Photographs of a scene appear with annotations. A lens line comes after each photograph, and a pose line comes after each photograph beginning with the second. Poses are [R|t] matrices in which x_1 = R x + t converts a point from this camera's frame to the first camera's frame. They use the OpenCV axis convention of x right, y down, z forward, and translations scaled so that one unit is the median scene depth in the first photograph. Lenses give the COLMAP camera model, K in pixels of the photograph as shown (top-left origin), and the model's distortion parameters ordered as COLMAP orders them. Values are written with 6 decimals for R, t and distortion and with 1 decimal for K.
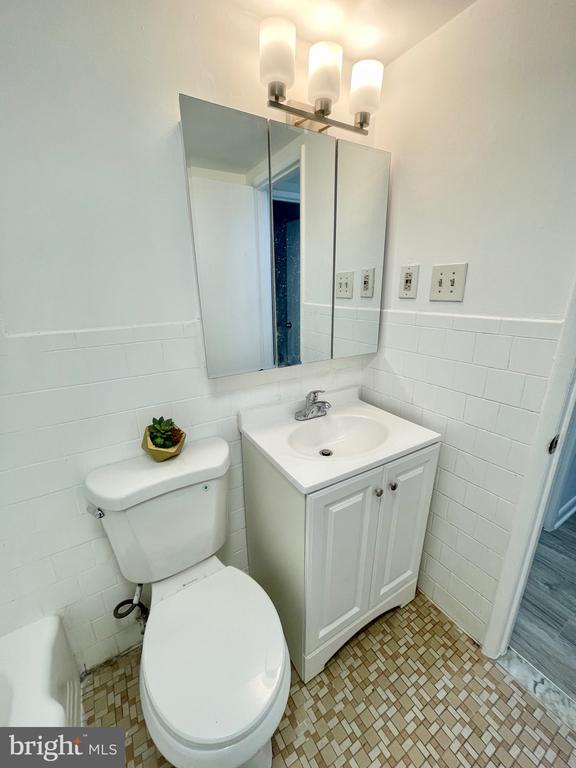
lens RADIAL K [[312.3, 0, 289.4], [0, 312.3, 386.0], [0, 0, 1]] dist [-0.004515, 0.002075]
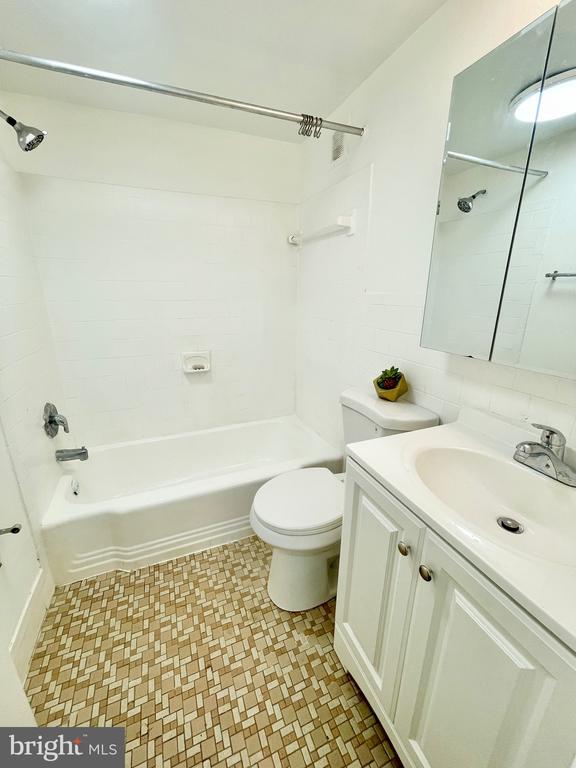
lens RADIAL K [[312.3, 0, 283.9], [0, 312.3, 386.0], [0, 0, 1]] dist [-0.004515, 0.002075]
pose [[-0.168748, 0.304851, -0.937331, 0.800394], [-0.303506, 0.888692, 0.343673, -0.119308], [0.937768, 0.342480, -0.057441, 0.626140]]
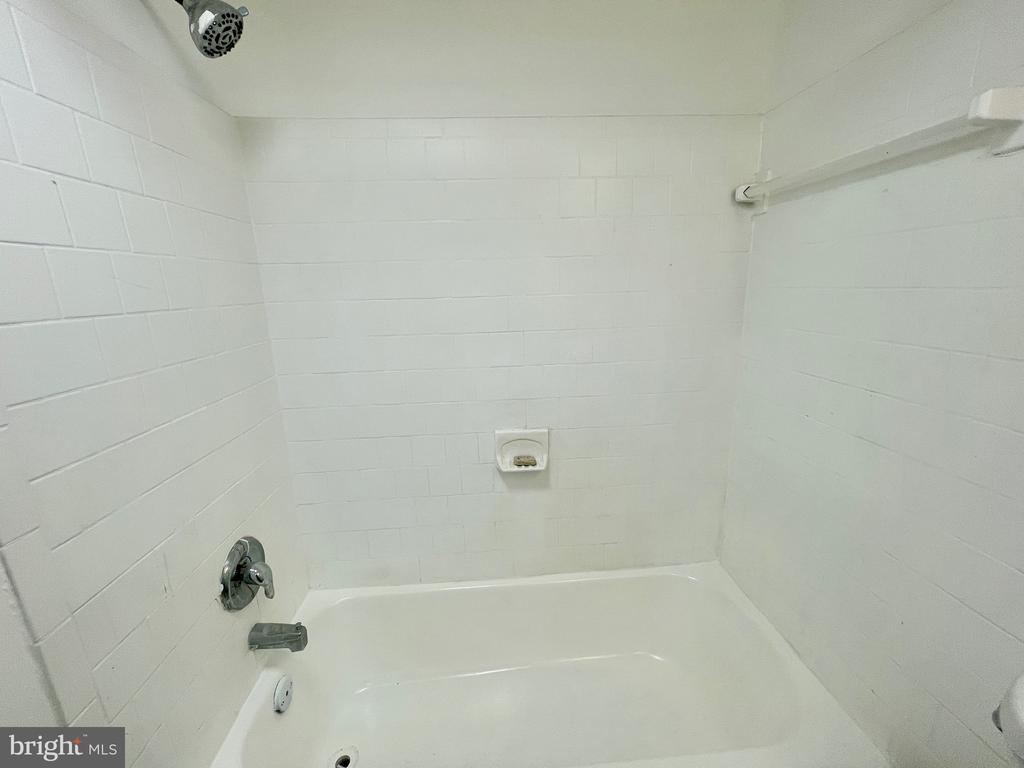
lens RADIAL K [[416.3, 0, 507.7], [0, 416.3, 382.5], [0, 0, 1]] dist [-0.004515, 0.002075]
pose [[-0.464732, 0.230790, -0.854845, 0.135732], [-0.236634, 0.897948, 0.371071, -0.081718], [0.853246, 0.374734, -0.362692, 0.318836]]
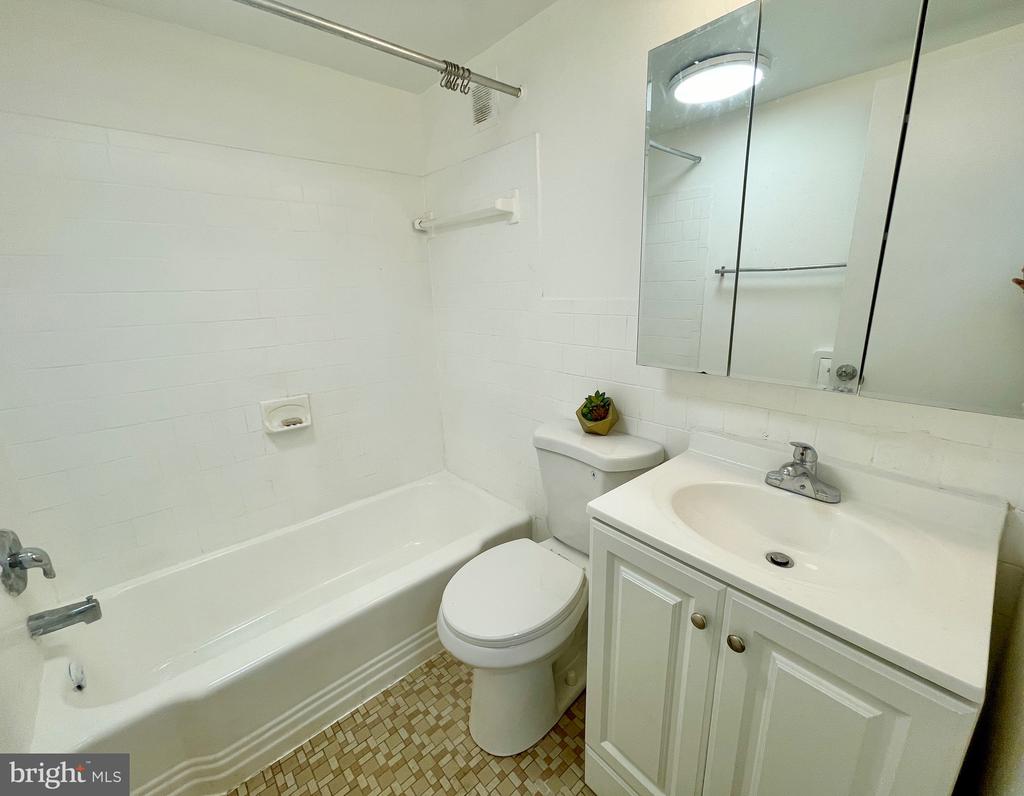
lens RADIAL K [[431.8, 0, 527.0], [0, 431.8, 401.3], [0, 0, 1]] dist [-0.000948, 0.000366]
pose [[0.185225, 0.267303, -0.945643, 0.784105], [-0.283139, 0.936003, 0.209119, -0.084393], [0.941023, 0.229015, 0.249055, 0.409935]]
